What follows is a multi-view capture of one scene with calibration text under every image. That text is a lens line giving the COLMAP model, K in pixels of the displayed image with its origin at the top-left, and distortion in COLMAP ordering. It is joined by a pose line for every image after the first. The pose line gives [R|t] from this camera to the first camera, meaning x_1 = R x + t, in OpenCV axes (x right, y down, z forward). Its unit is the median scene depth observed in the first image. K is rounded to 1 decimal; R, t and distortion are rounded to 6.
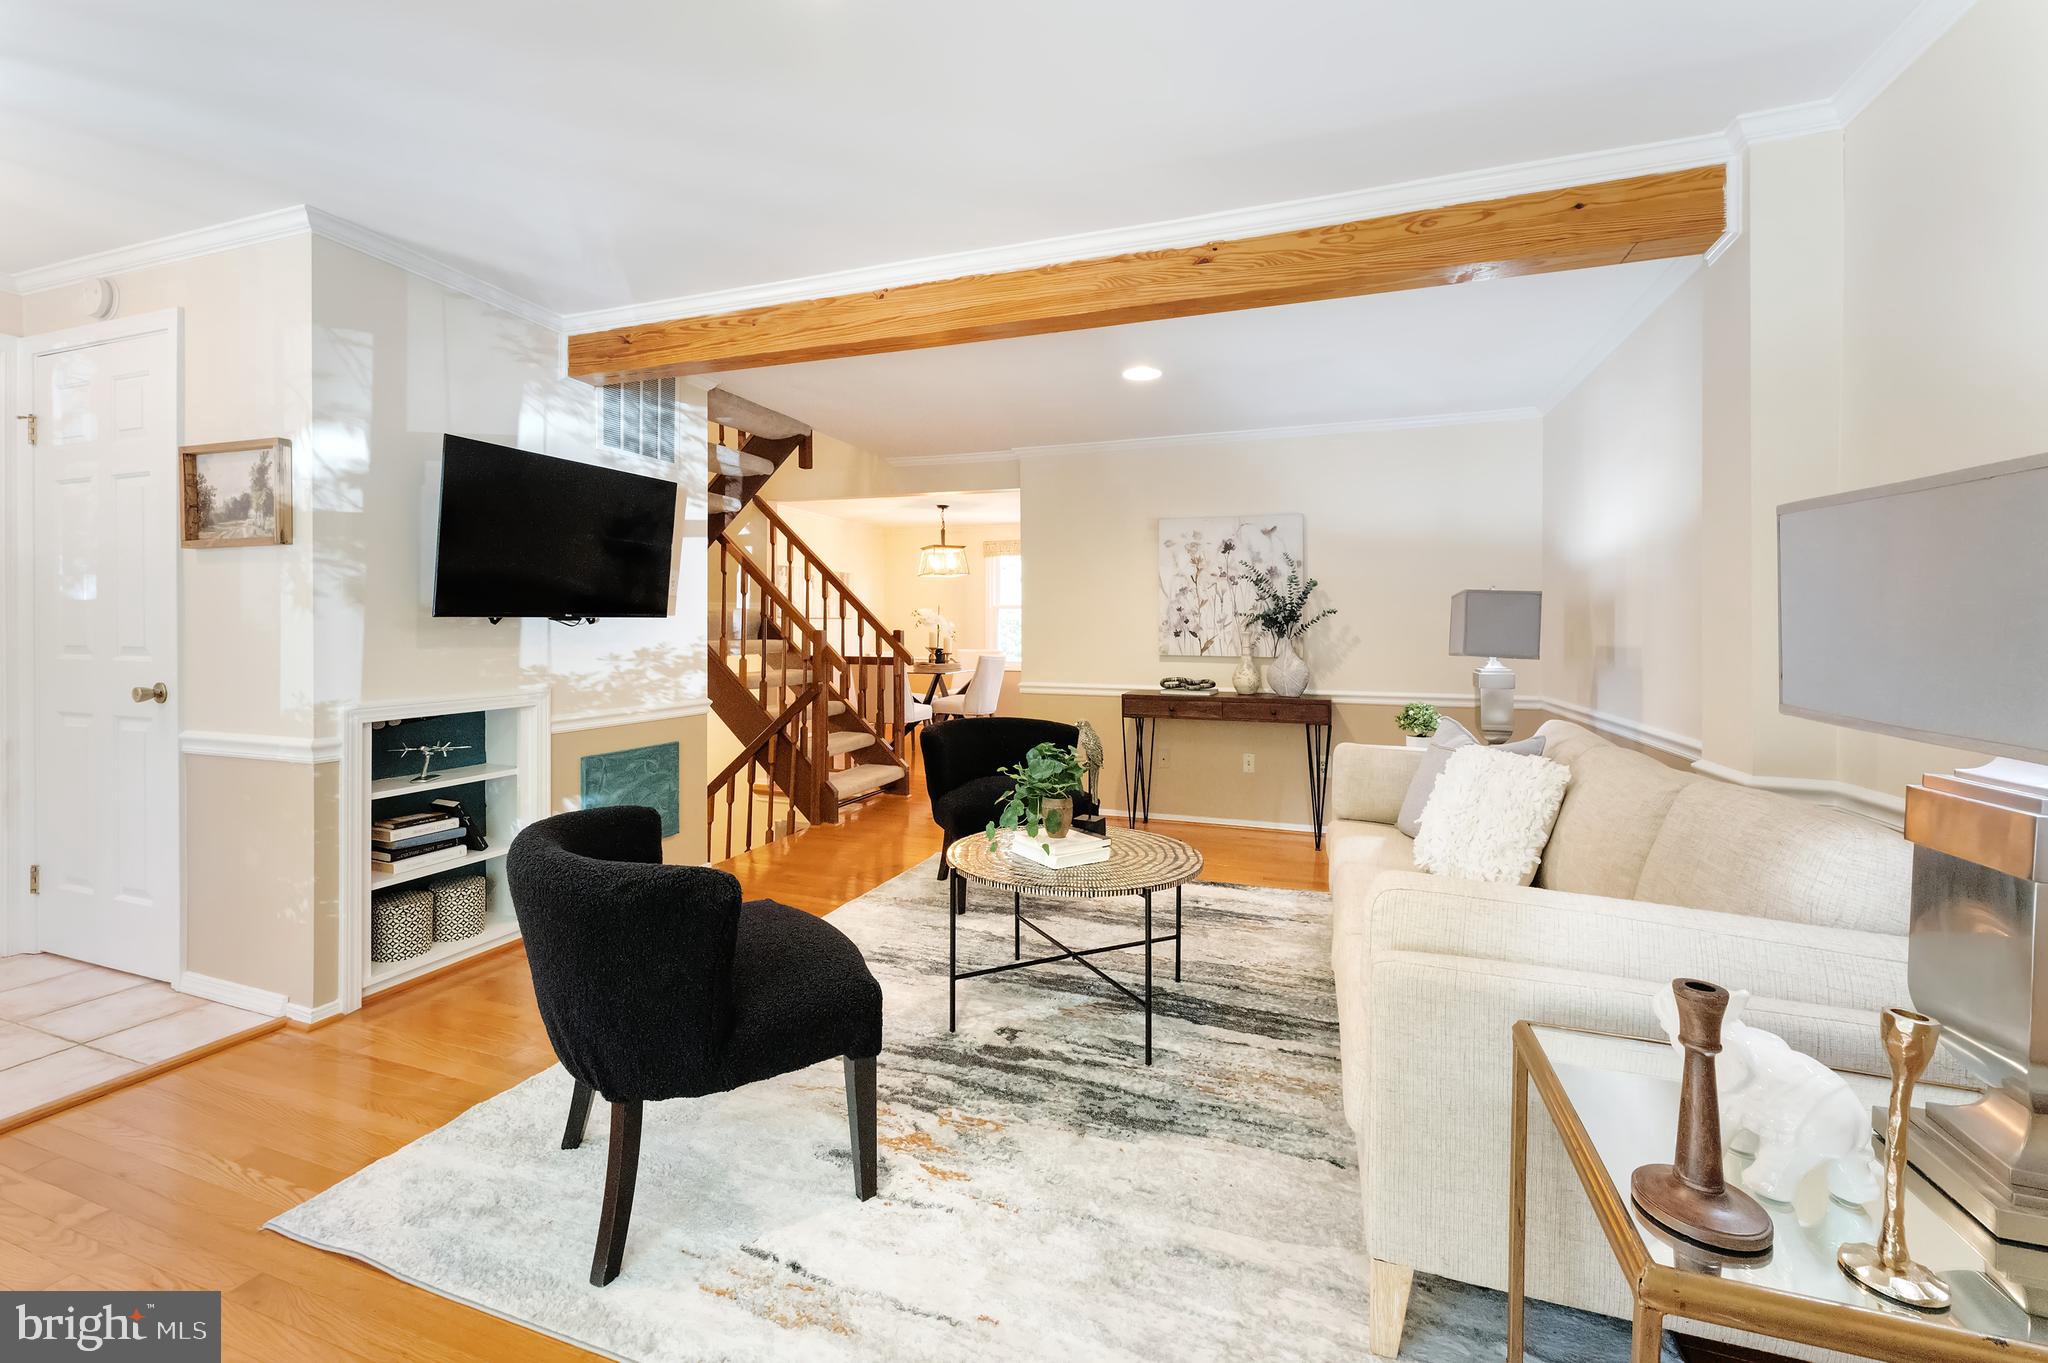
lens RADIAL K [[836.3, 0, 1014.6], [0, 836.3, 631.2], [0, 0, 1]] dist [-0.010785, 0.000021]
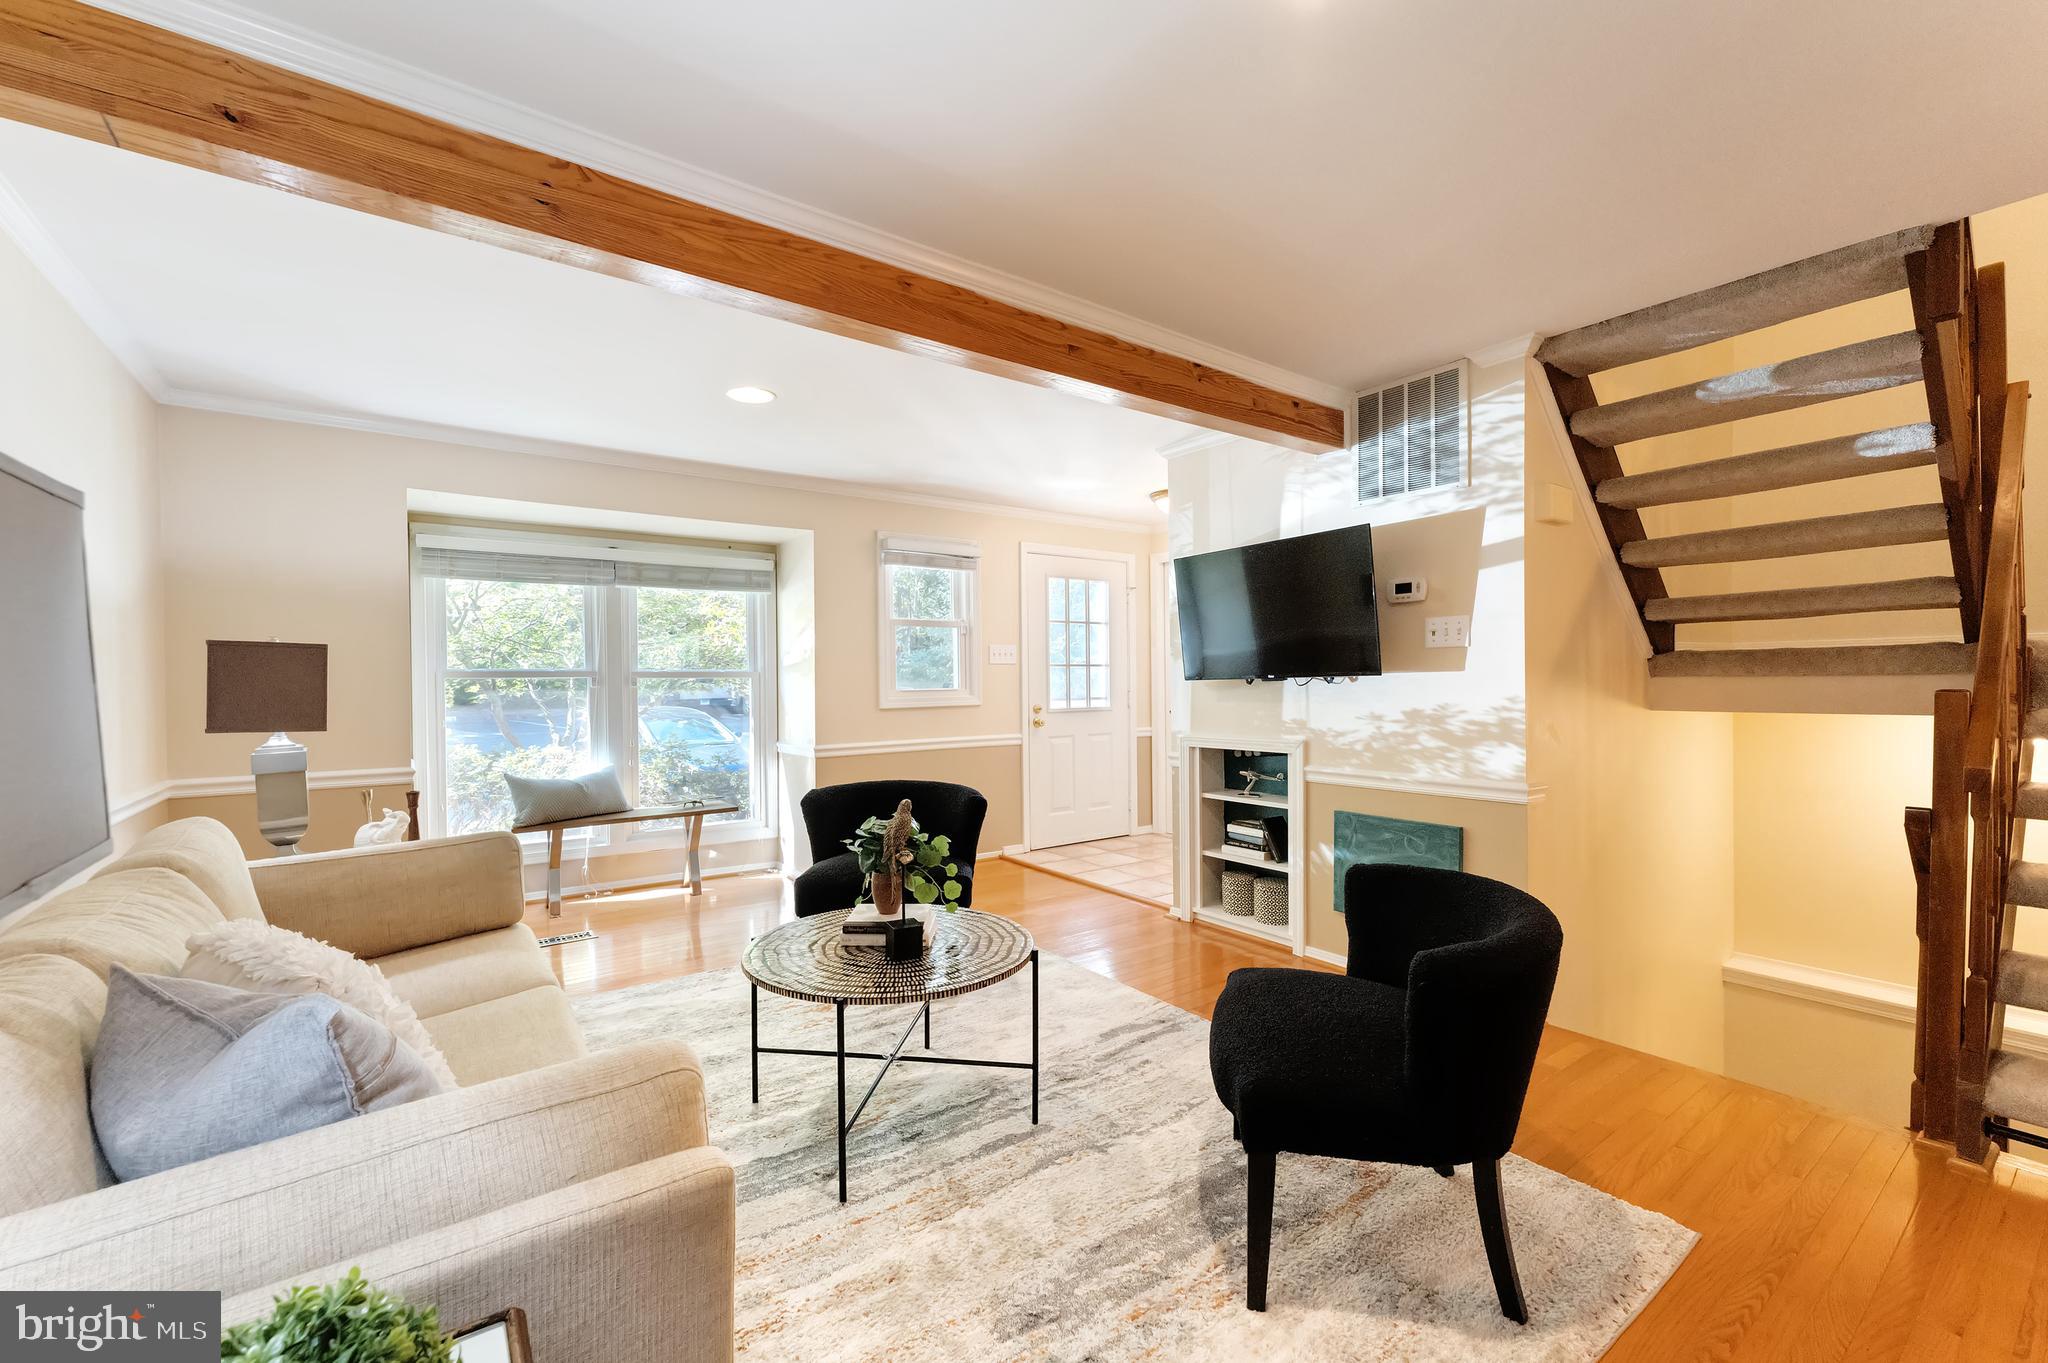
lens RADIAL K [[836.3, 0, 1068.1], [0, 836.3, 702.5], [0, 0, 1]] dist [-0.010785, 0.000021]
pose [[-0.534526, 0.019350, -0.844930, 0.554705], [0.004748, 0.999791, 0.019892, -0.006724], [0.845139, 0.006621, -0.534506, 1.298263]]
